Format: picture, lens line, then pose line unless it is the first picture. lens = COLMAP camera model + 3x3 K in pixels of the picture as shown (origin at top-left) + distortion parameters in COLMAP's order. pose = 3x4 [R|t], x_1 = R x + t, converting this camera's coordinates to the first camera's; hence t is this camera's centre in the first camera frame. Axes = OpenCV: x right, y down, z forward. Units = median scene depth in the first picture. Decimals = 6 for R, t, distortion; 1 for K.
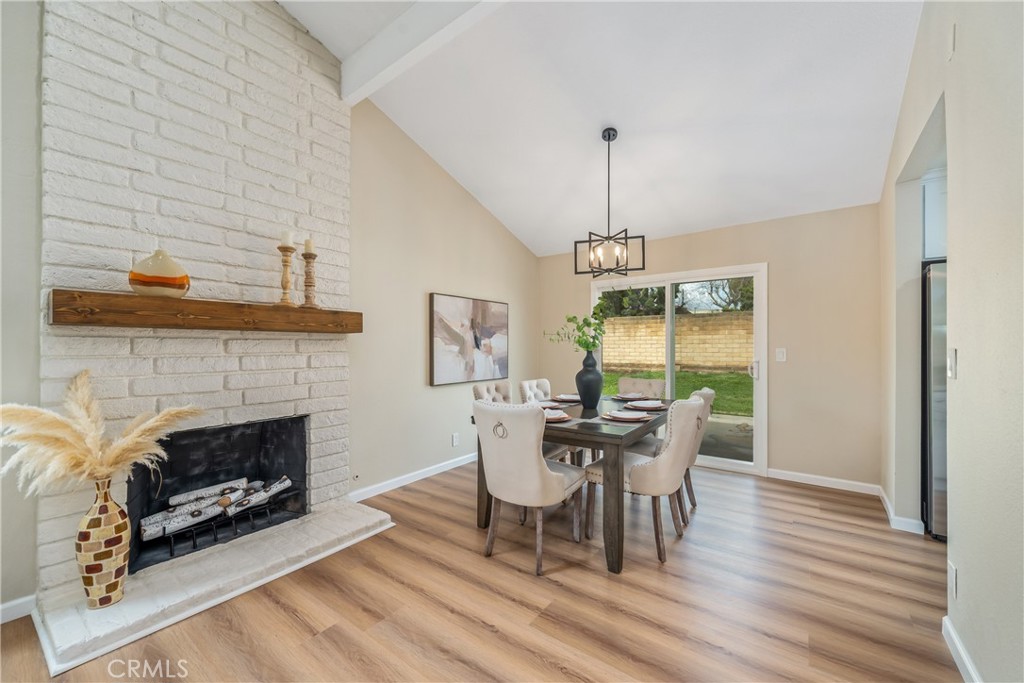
lens RADIAL K [[396.8, 0, 509.8], [0, 396.8, 344.7], [0, 0, 1]] dist [-0.003741, -0.000030]
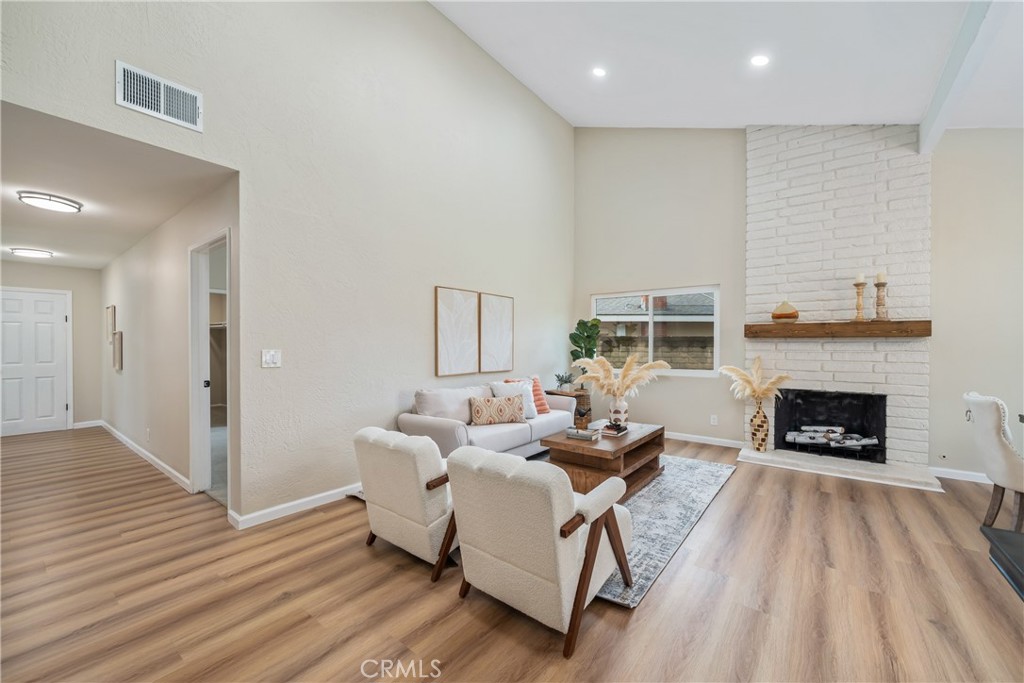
lens RADIAL K [[403.8, 0, 512.8], [0, 403.8, 346.2], [0, 0, 1]] dist [-0.001487, -0.000131]
pose [[-0.008694, 0.006483, -0.999941, 0.957705], [0.003076, 0.999974, 0.006457, -0.011806], [0.999957, -0.003020, -0.008714, -0.324174]]
